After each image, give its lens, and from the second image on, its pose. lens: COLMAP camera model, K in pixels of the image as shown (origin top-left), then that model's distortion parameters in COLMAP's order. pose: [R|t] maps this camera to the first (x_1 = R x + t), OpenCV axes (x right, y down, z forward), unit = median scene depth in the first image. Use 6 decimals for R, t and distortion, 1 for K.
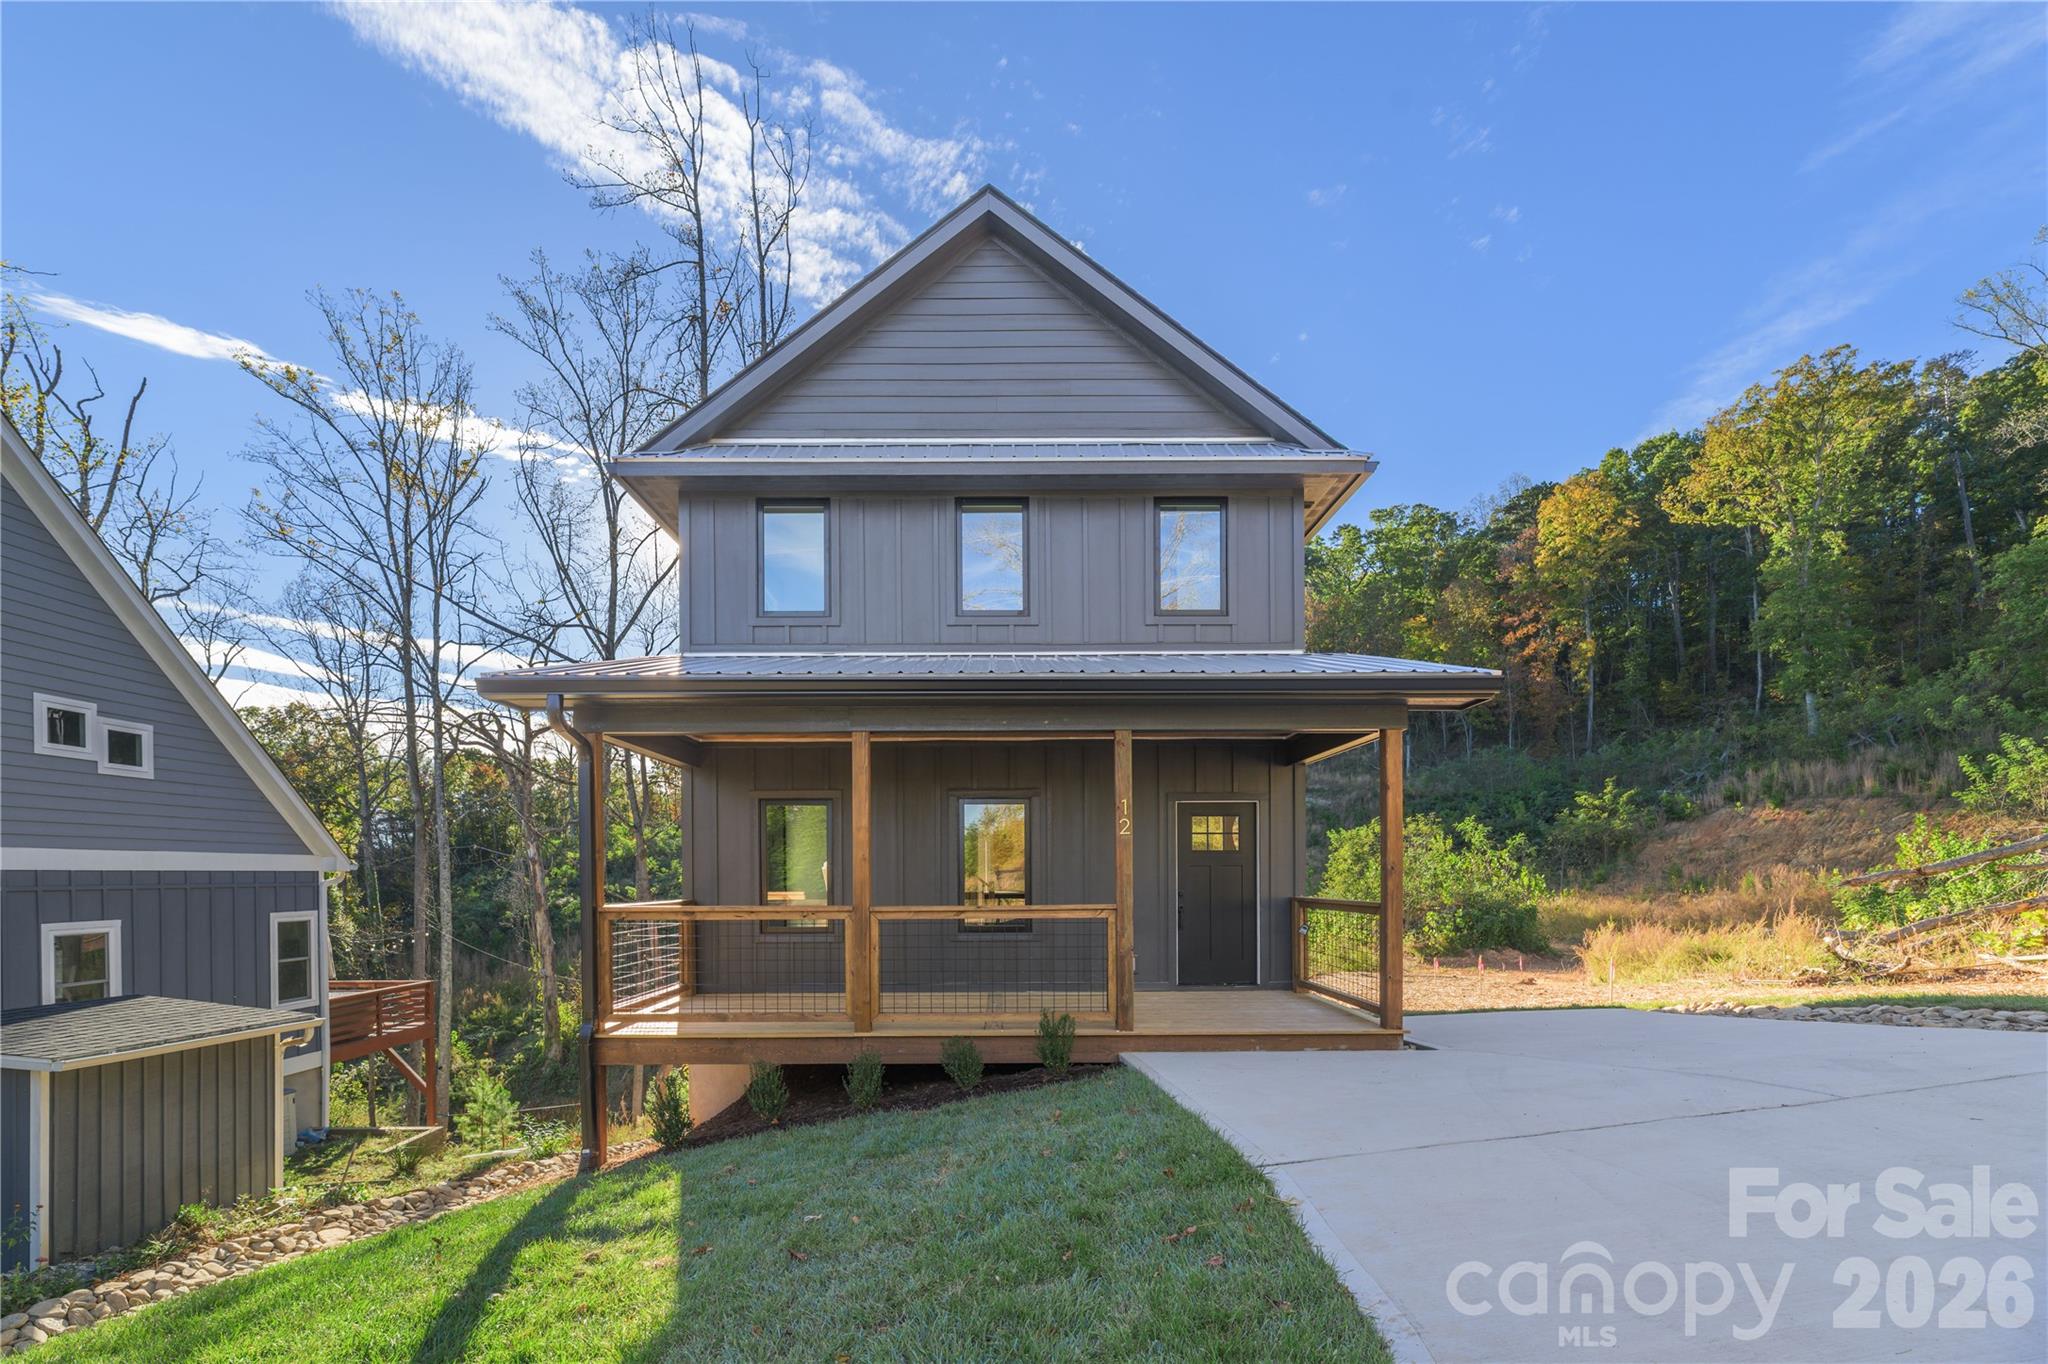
lens RADIAL K [[866.2, 0, 1016.0], [0, 866.2, 877.2], [0, 0, 1]] dist [-0.003305, 0.000522]
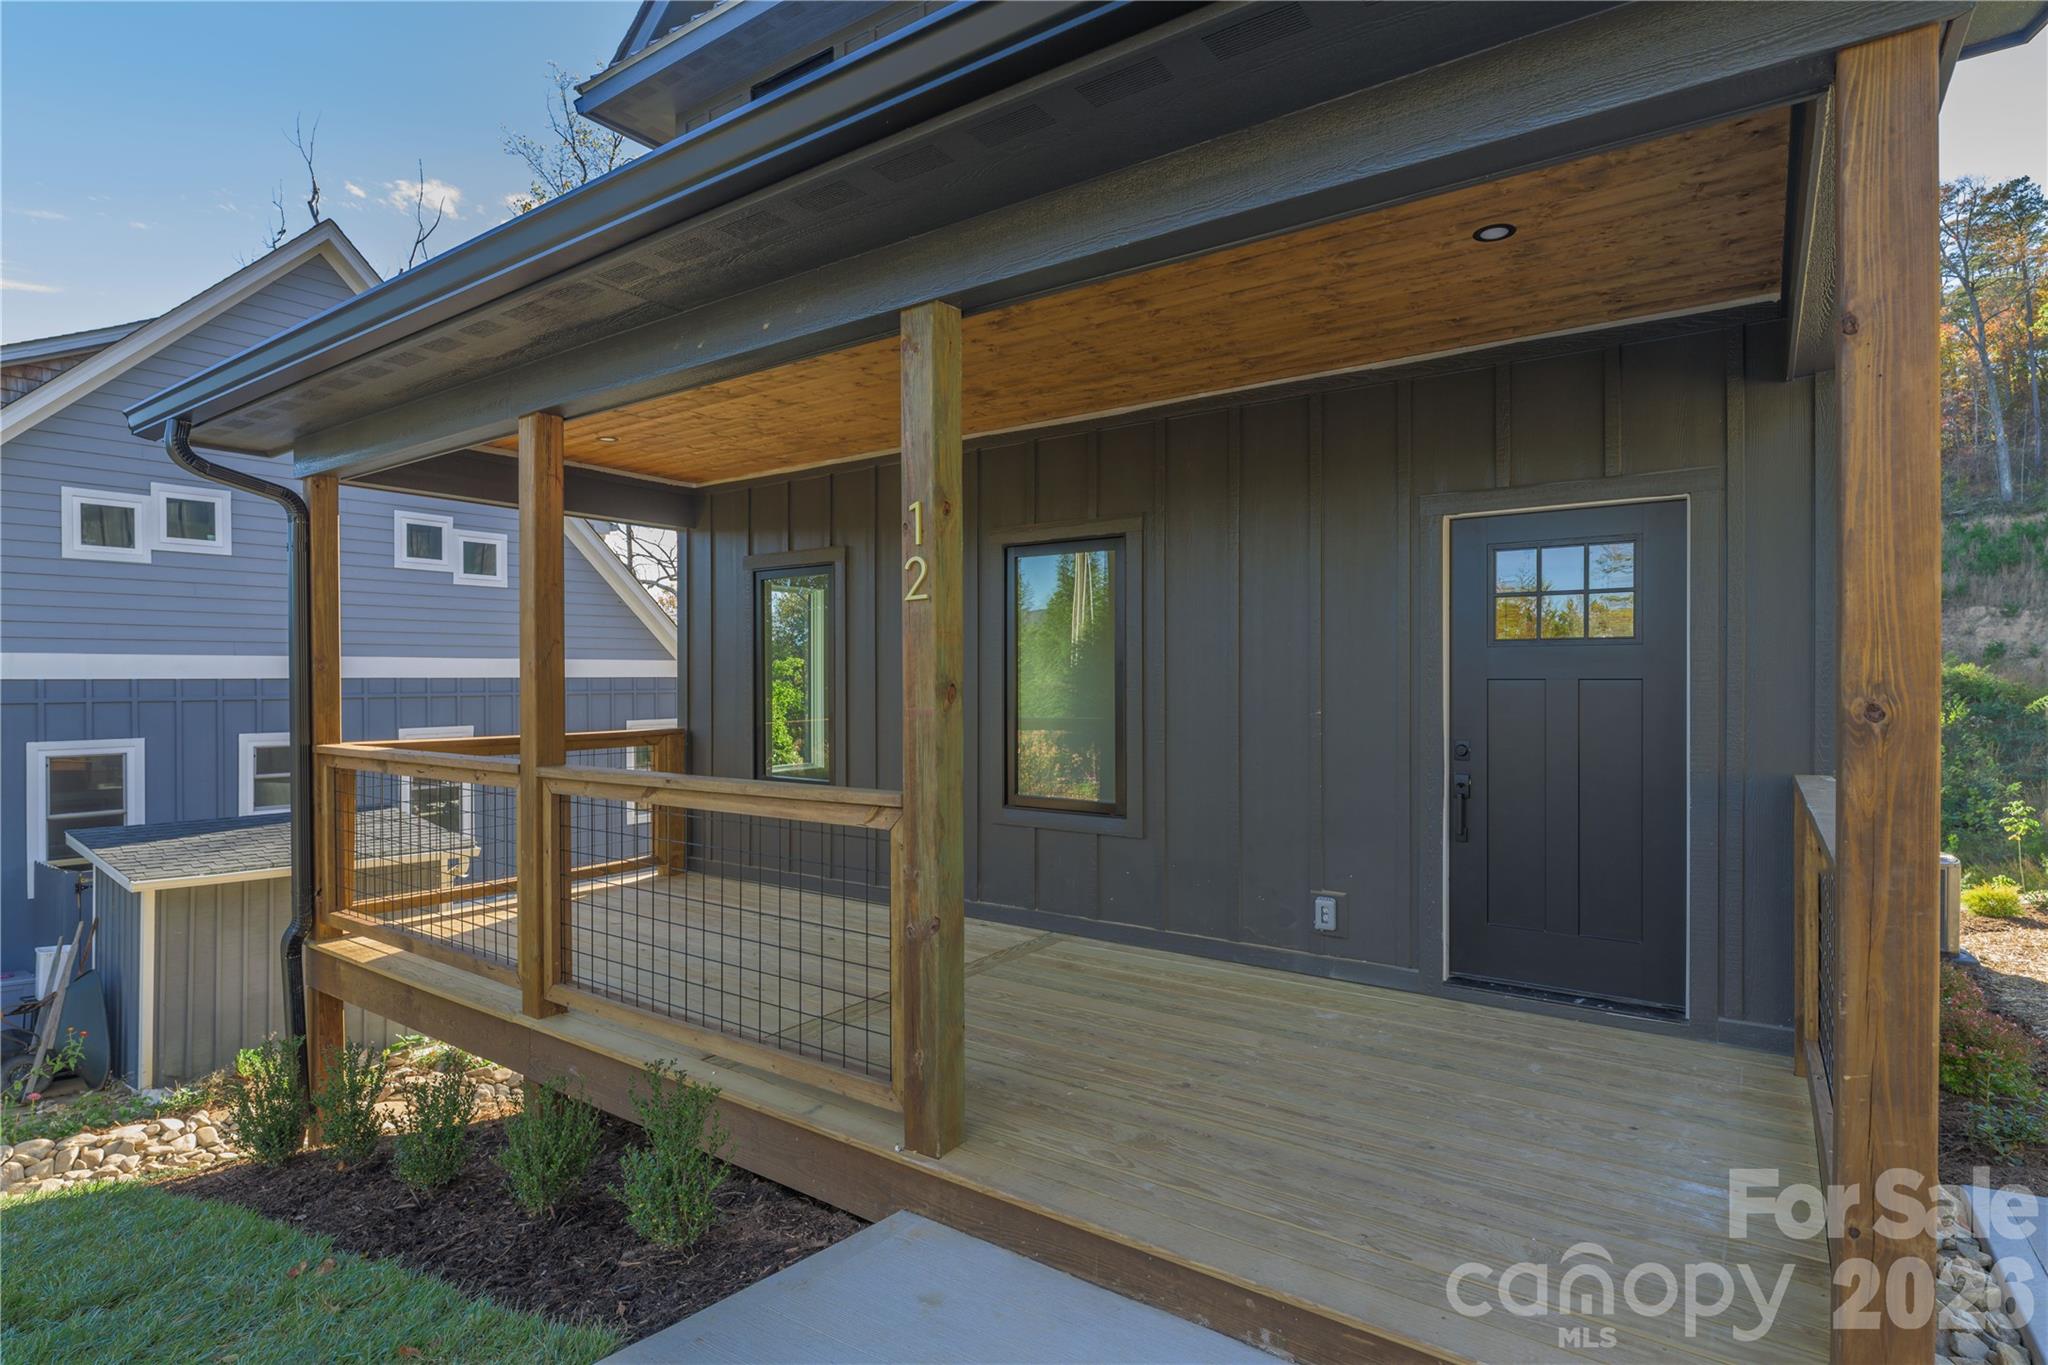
lens RADIAL K [[1032.8, 0, 1060.3], [0, 1032.8, 682.5], [0, 0, 1]] dist [-0.001761, 0.000164]
pose [[0.817646, 0.004383, -0.575704, 0.309597], [-0.001356, 0.999983, 0.005688, -0.012896], [0.575719, -0.003871, 0.817638, 0.515113]]
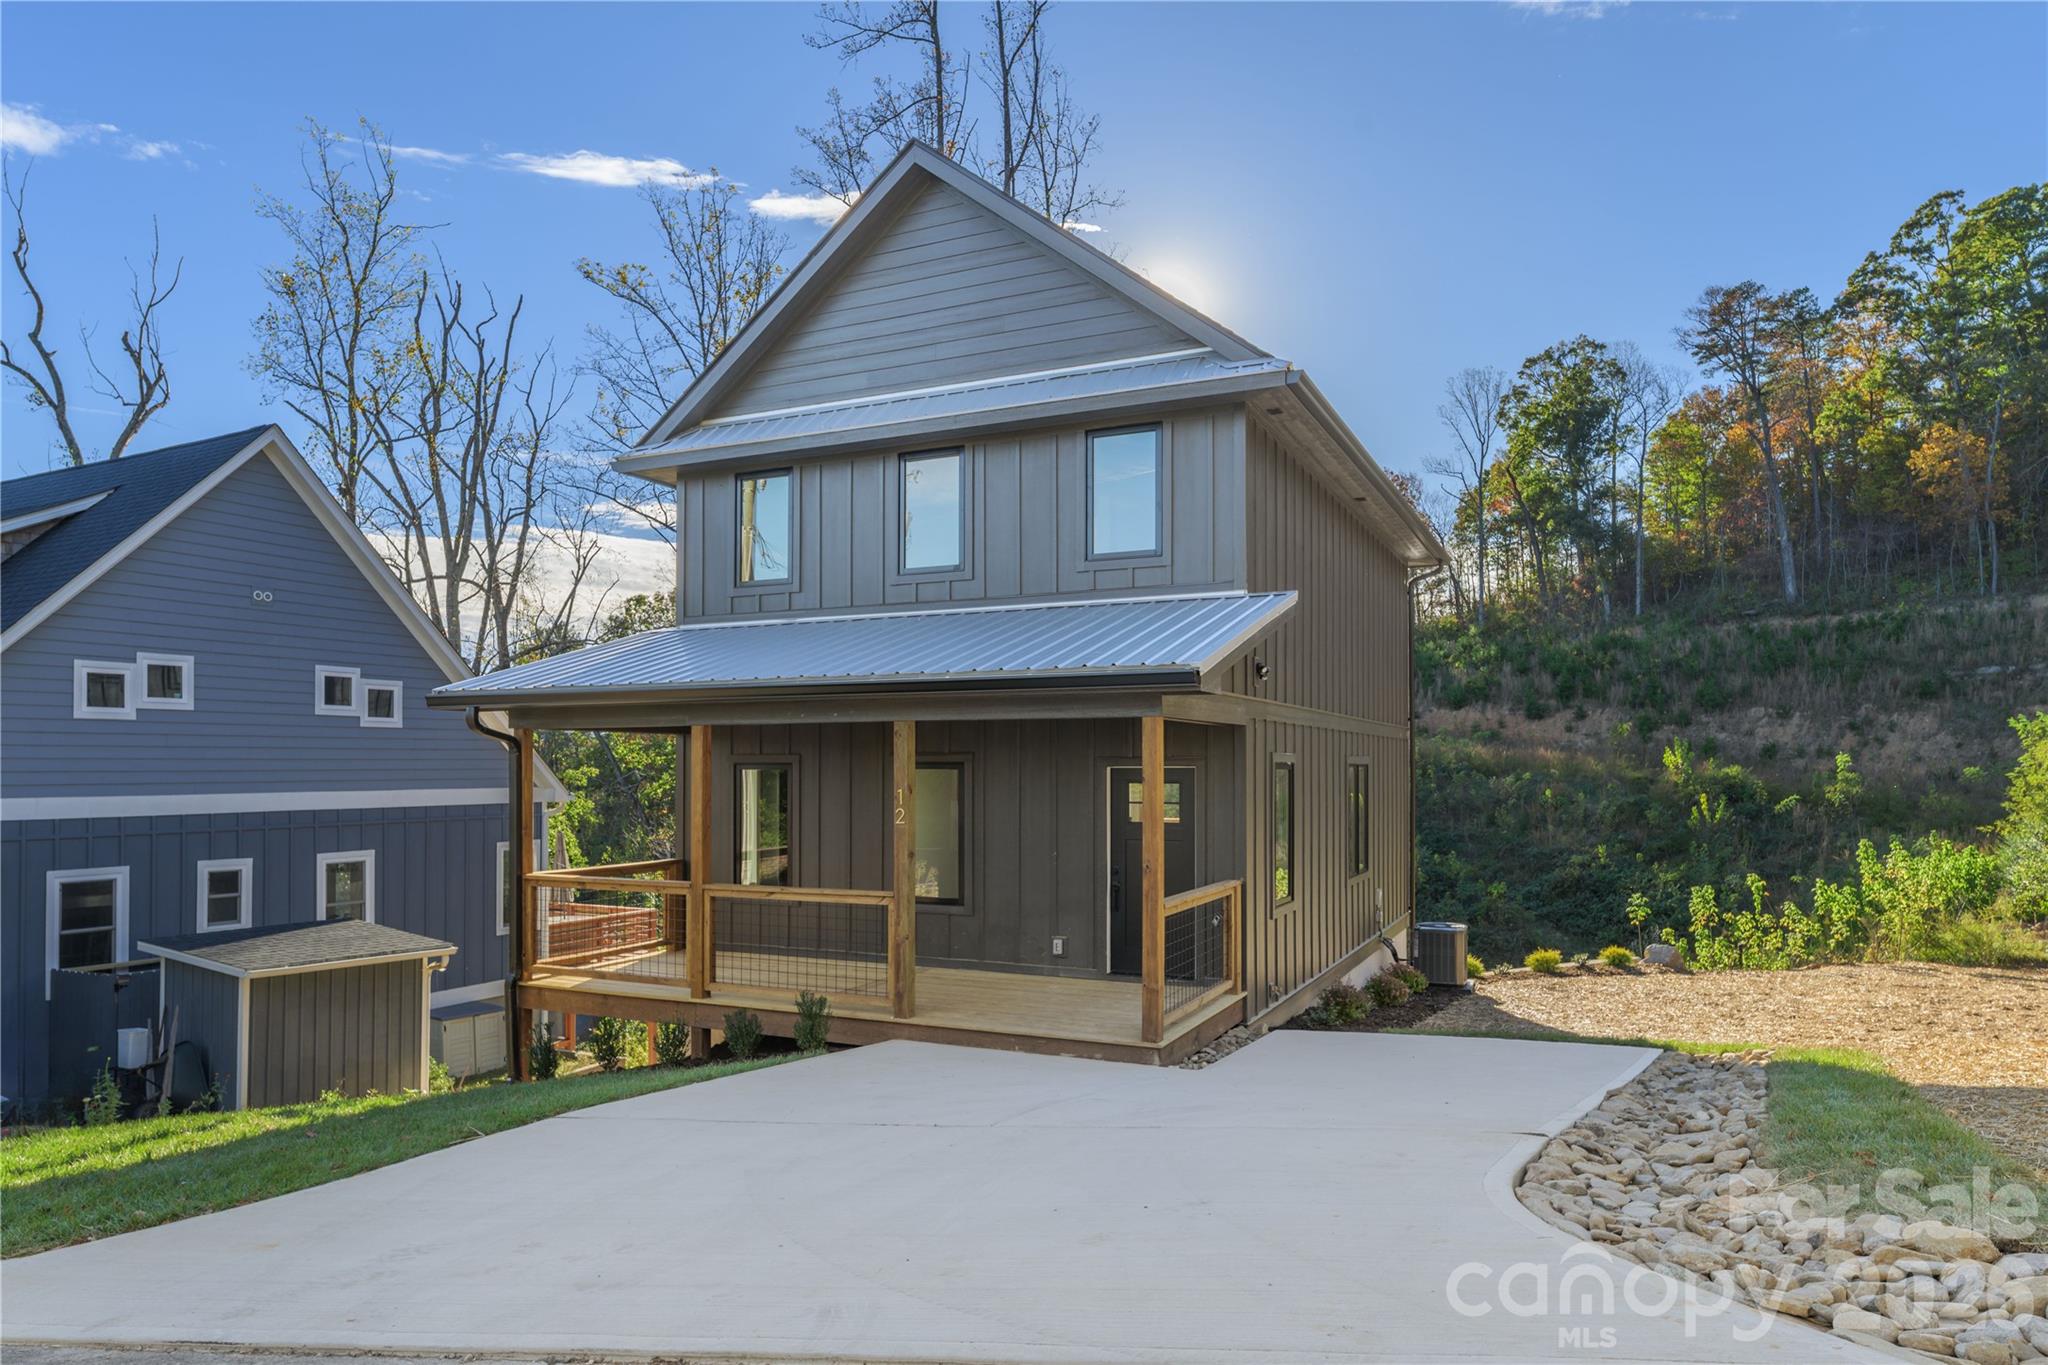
lens RADIAL K [[1241.2, 0, 1064.9], [0, 1241.2, 742.3], [0, 0, 1]] dist [-0.003772, -0.000876]
pose [[0.907006, -0.005459, -0.421083, 0.680062], [-0.002777, 0.999817, -0.018944, -0.087391], [0.421109, 0.018352, 0.906824, -0.176873]]
